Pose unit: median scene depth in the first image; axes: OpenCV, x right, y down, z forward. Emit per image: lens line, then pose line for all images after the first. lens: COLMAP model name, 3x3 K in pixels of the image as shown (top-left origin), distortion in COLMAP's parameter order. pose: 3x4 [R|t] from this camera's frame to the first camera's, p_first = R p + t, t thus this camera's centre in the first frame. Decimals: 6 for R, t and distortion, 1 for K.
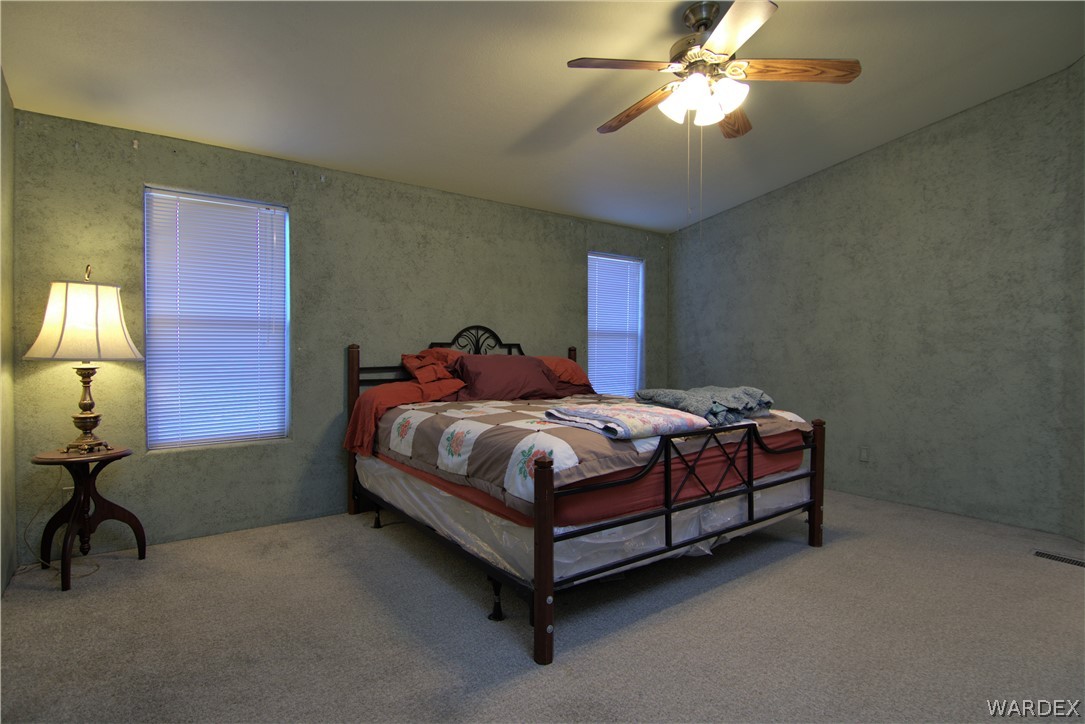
lens RADIAL K [[556.1, 0, 545.0], [0, 556.1, 358.8], [0, 0, 1]] dist [-0.000424, -0.000914]
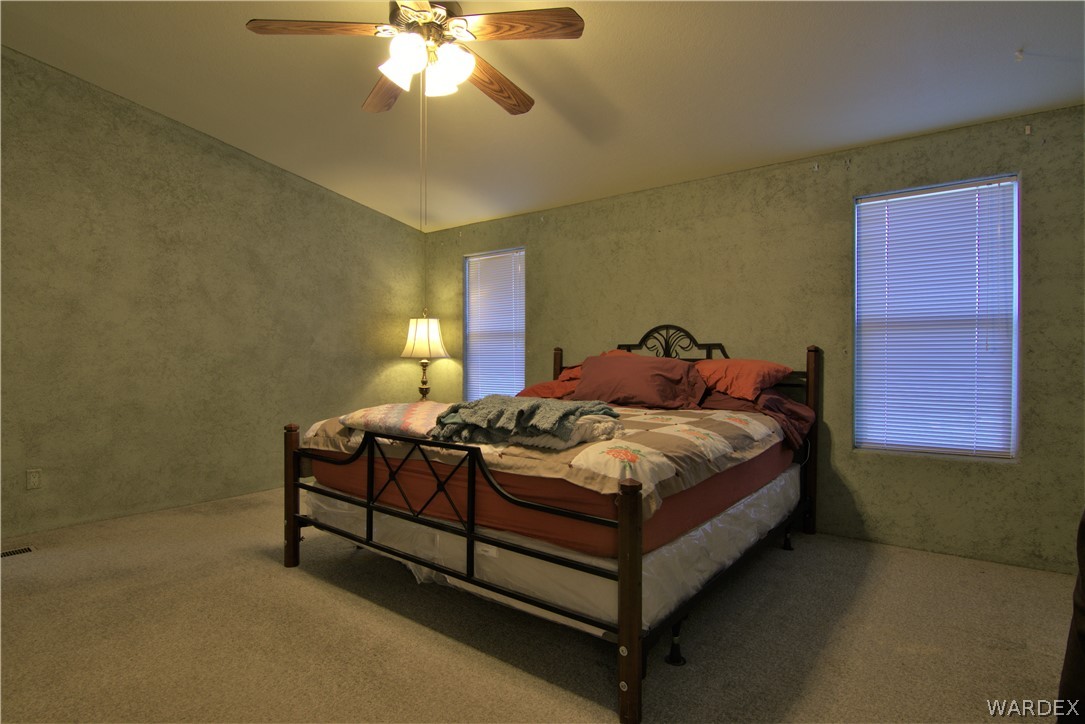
lens RADIAL K [[556.1, 0, 545.0], [0, 556.1, 358.8], [0, 0, 1]] dist [-0.000424, -0.000914]
pose [[0.257890, 0.005941, -0.966156, 0.766519], [-0.013165, 0.999910, 0.002635, -0.004066], [0.966085, 0.012040, 0.257945, 0.616220]]
